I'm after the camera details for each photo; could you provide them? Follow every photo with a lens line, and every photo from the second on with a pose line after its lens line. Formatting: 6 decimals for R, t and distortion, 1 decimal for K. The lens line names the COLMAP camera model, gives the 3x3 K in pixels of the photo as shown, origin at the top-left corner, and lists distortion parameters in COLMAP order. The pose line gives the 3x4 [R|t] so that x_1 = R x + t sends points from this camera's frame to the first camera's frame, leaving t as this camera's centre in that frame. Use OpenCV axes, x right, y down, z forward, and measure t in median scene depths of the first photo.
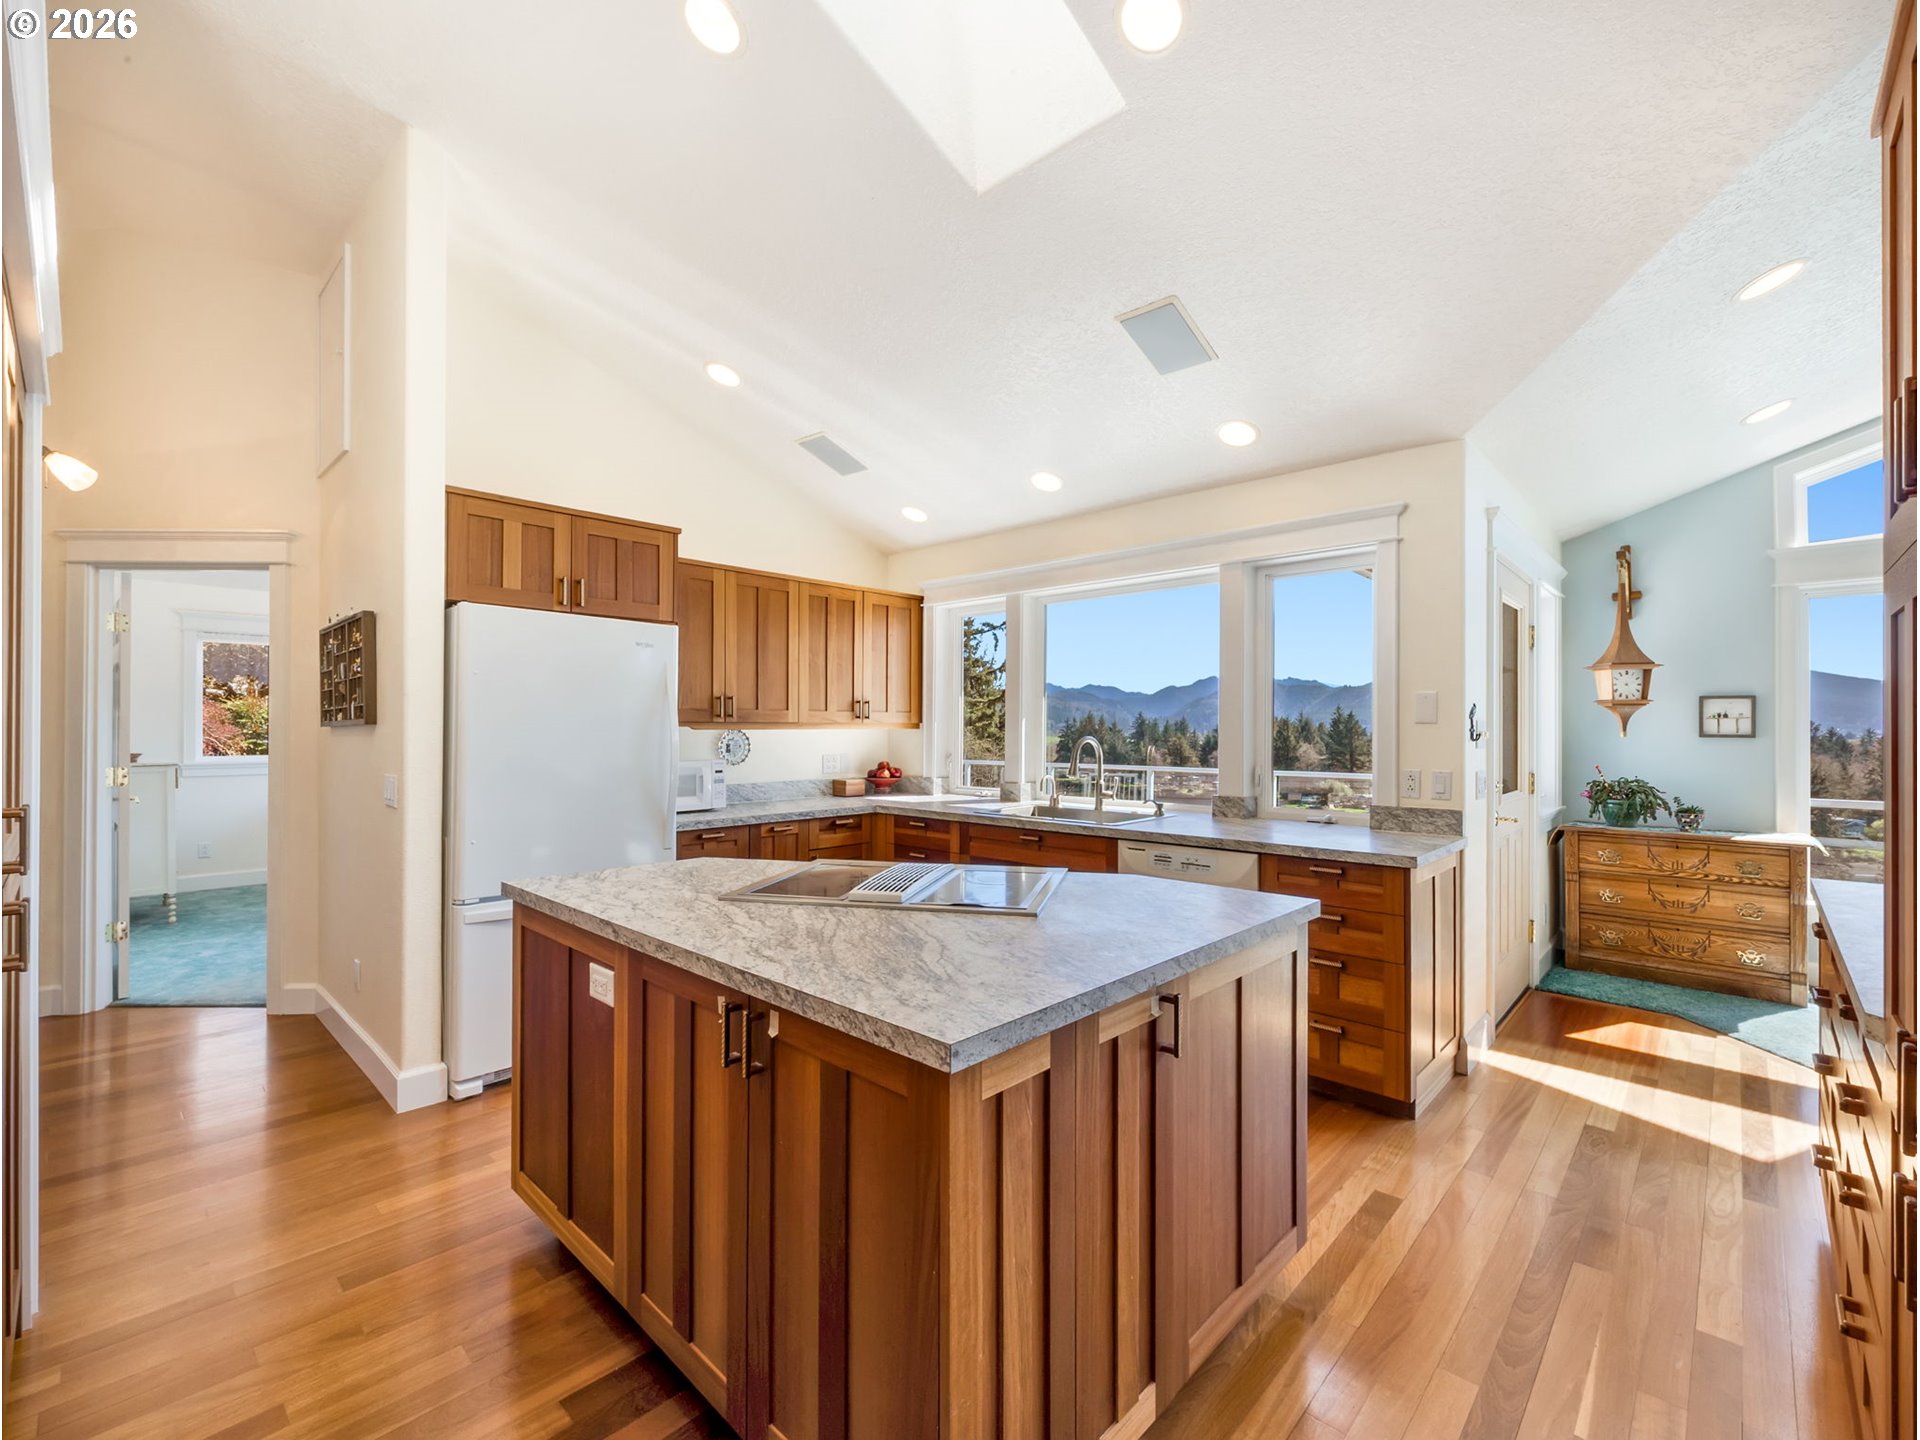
lens RADIAL K [[841.3, 0, 961.4], [0, 841.3, 706.5], [0, 0, 1]] dist [-0.002584, 0.001847]
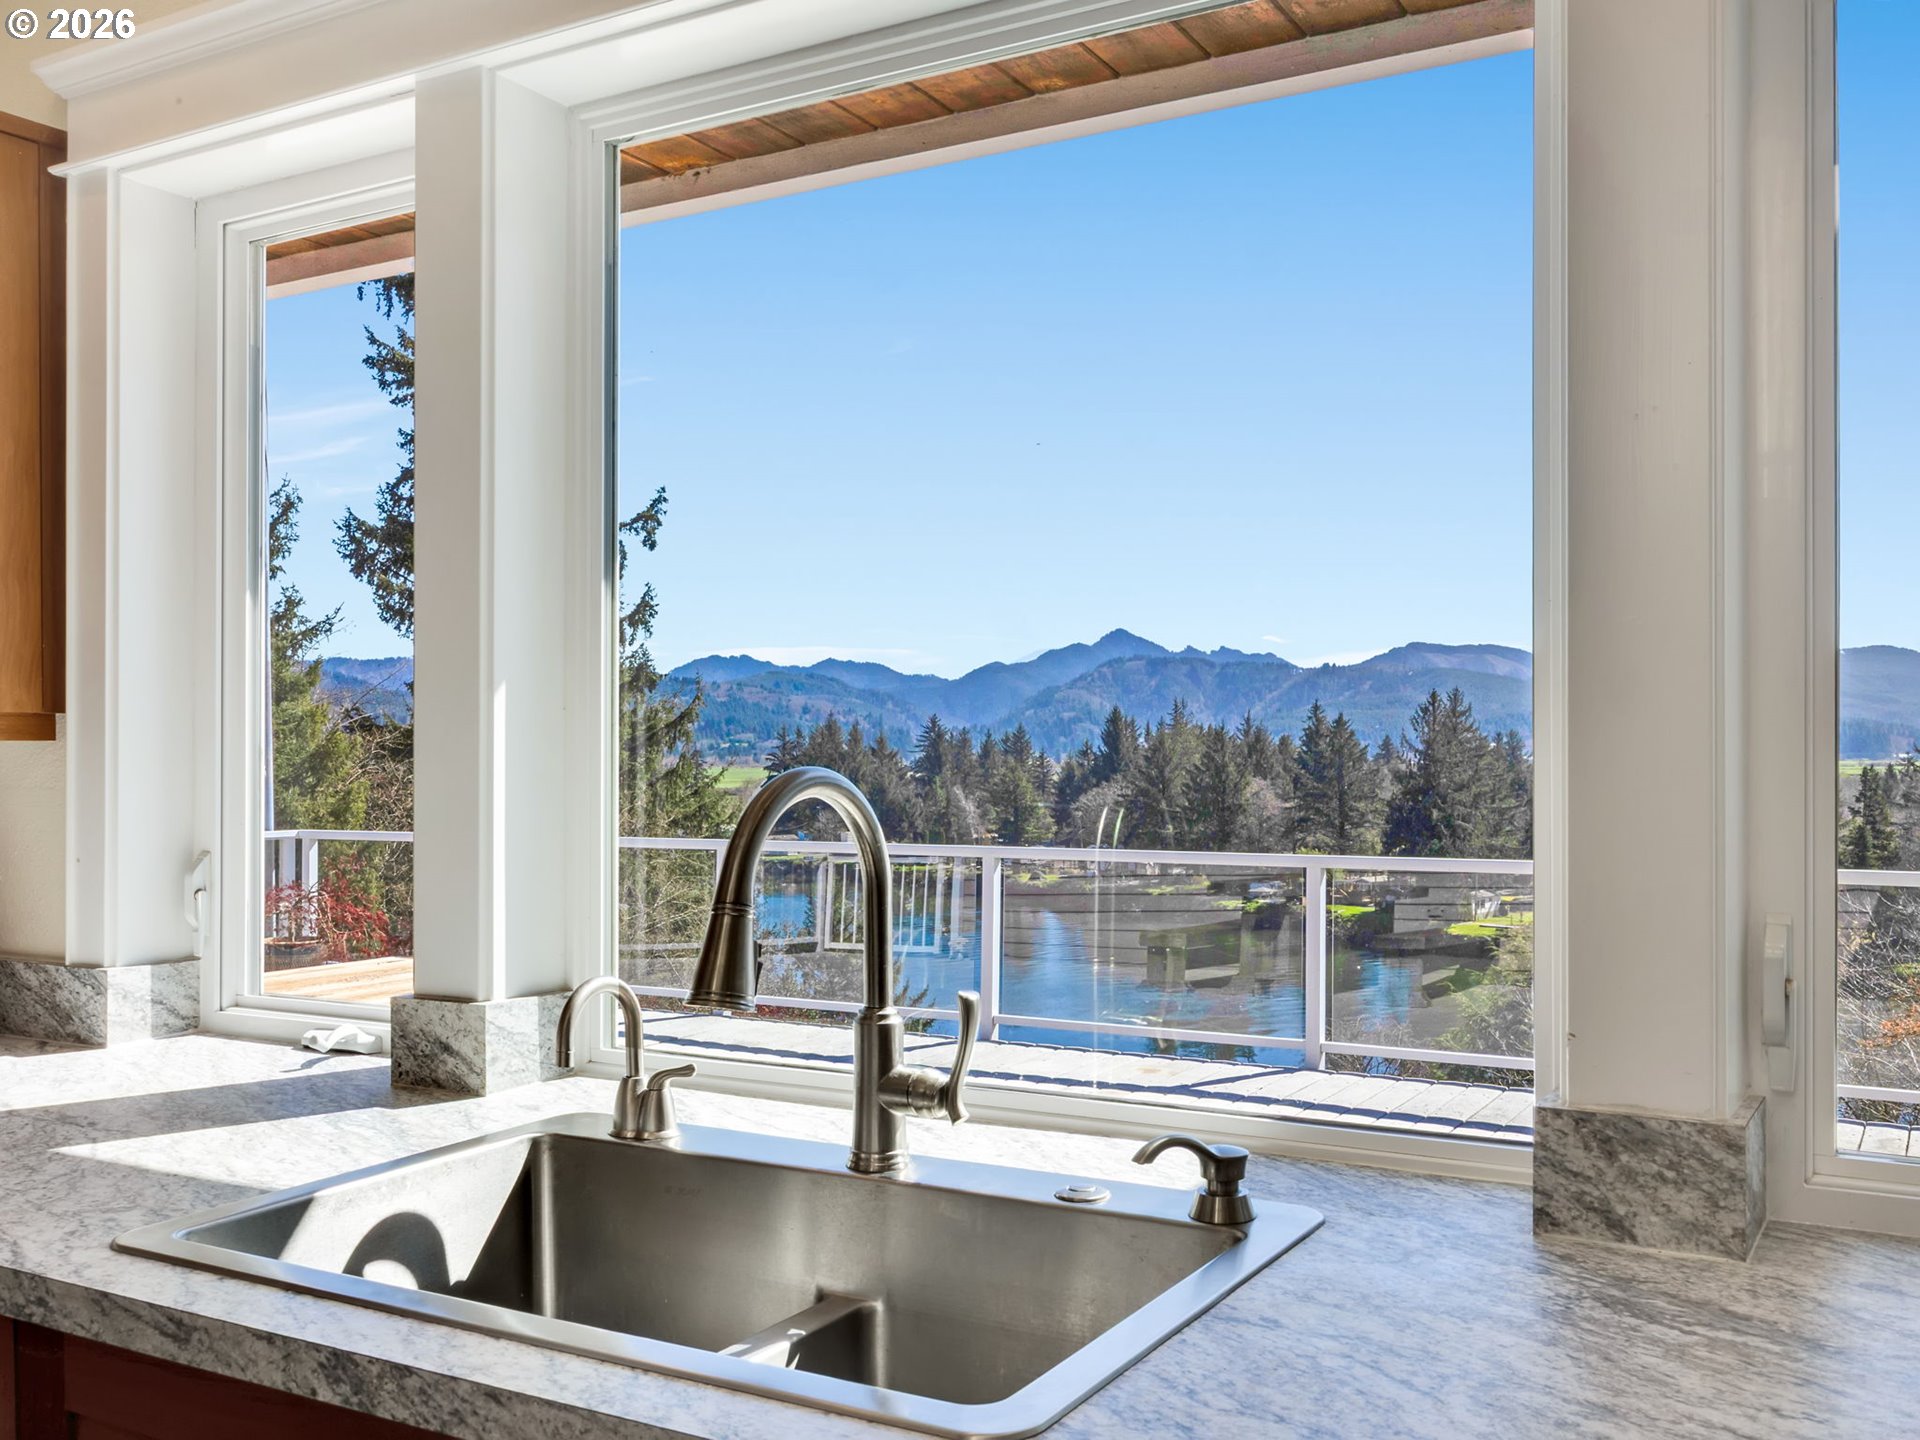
lens RADIAL K [[1771.6, 0, 990.7], [0, 1771.6, 758.1], [0, 0, 1]] dist [0.030232, 0.000000]
pose [[0.970851, -0.006685, 0.239589, 0.003718], [-0.000590, 0.999541, 0.030282, 0.000848], [-0.239682, -0.029540, 0.970402, 0.024052]]
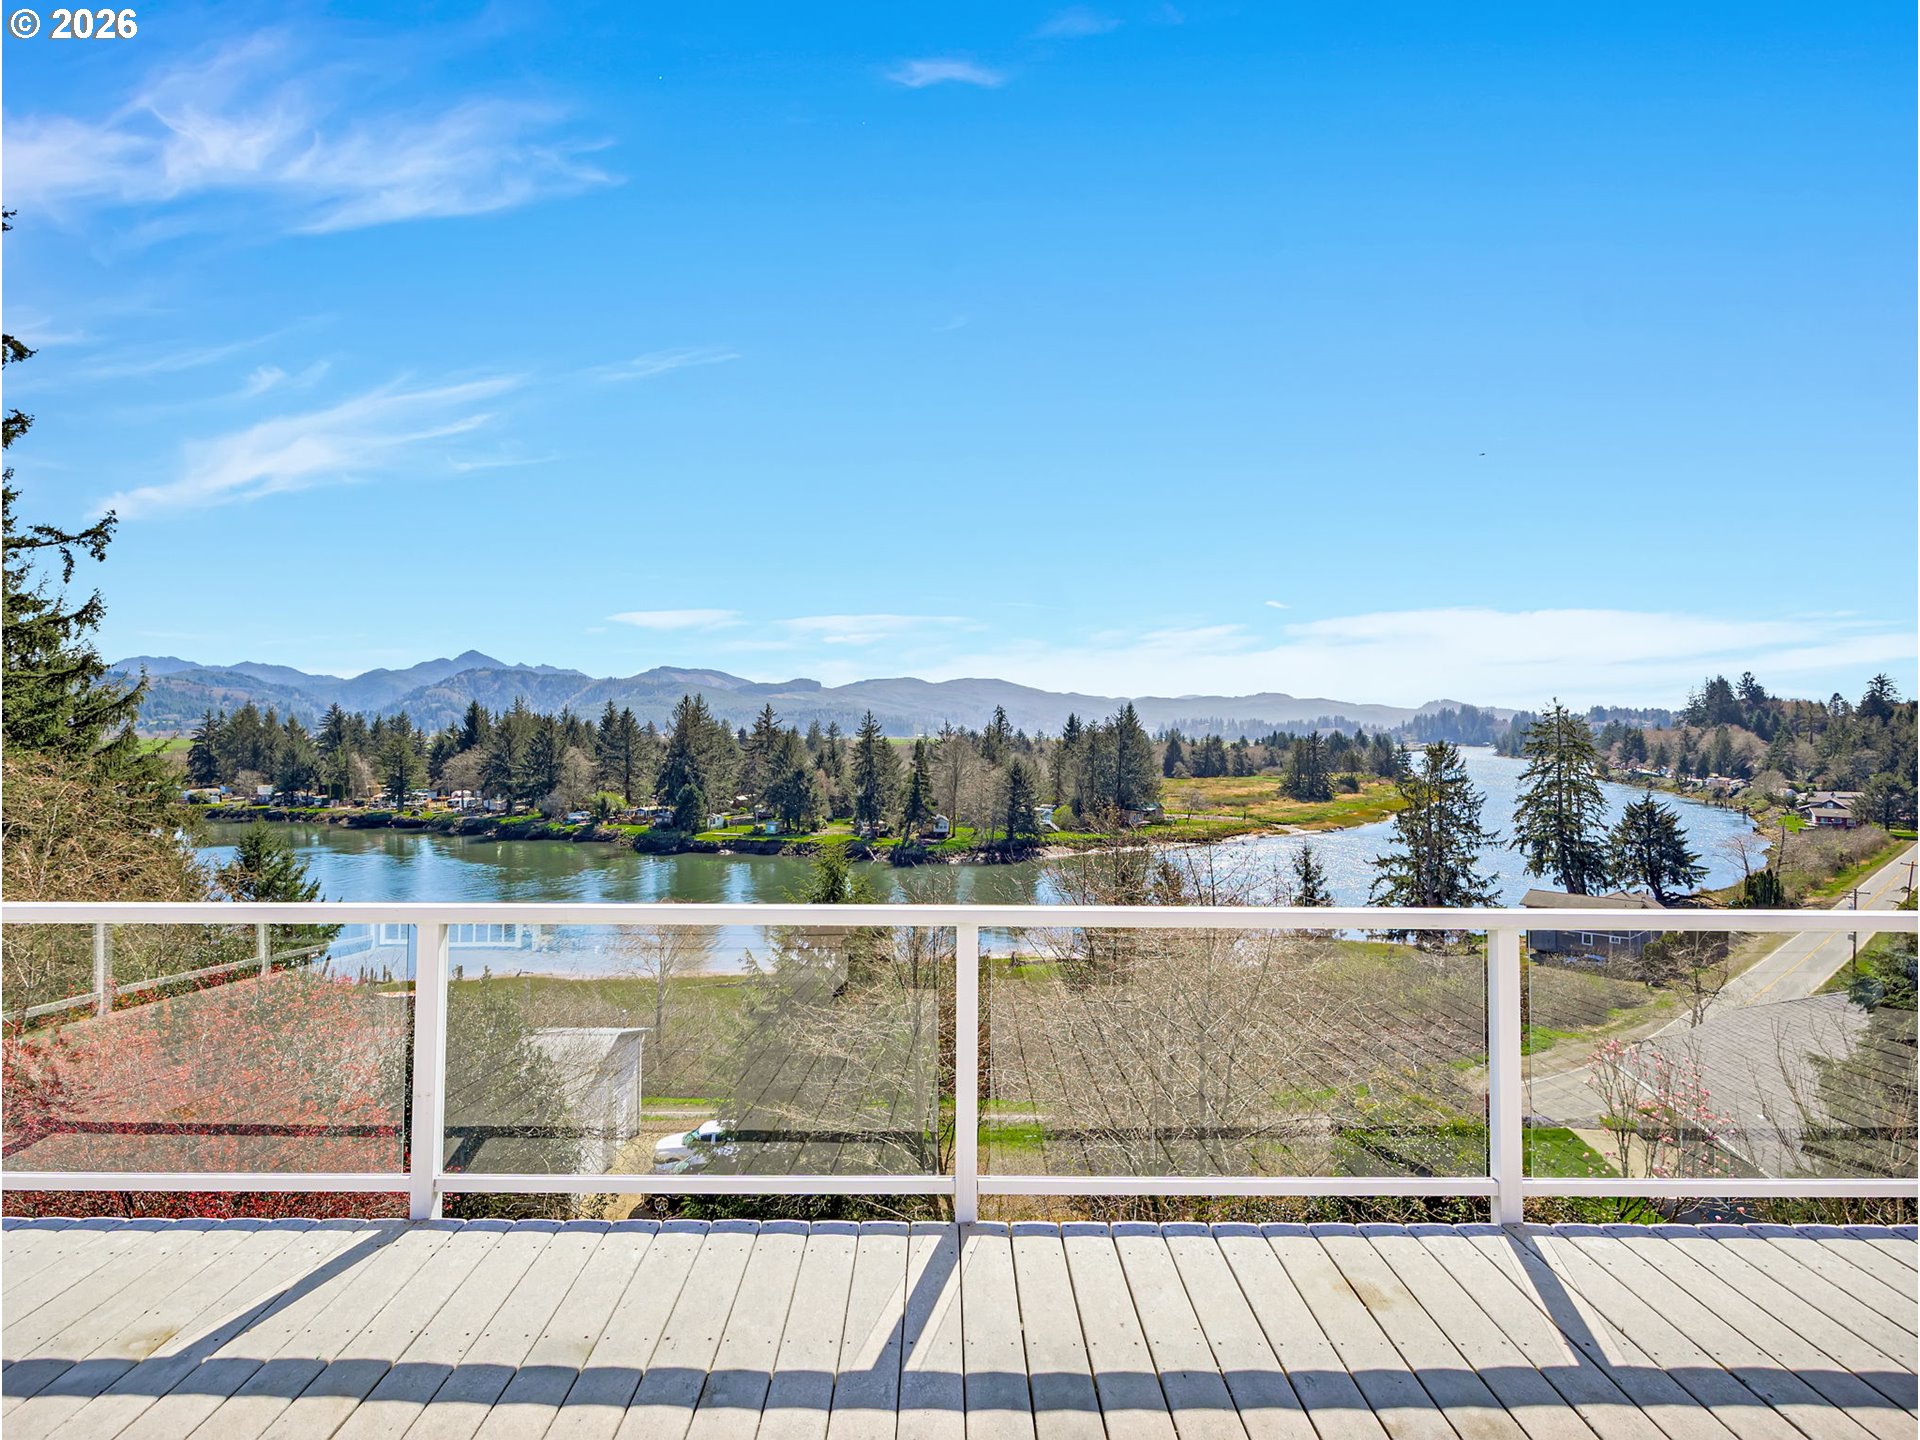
lens RADIAL K [[1015.8, 0, 962.4], [0, 1015.8, 726.4], [0, 0, 1]] dist [-0.013904, 0.003001]
pose [[0.714485, 0.004507, 0.699637, -0.000492], [-0.021570, 0.999646, 0.015588, 0.003157], [-0.699319, -0.026228, 0.714329, 0.116107]]
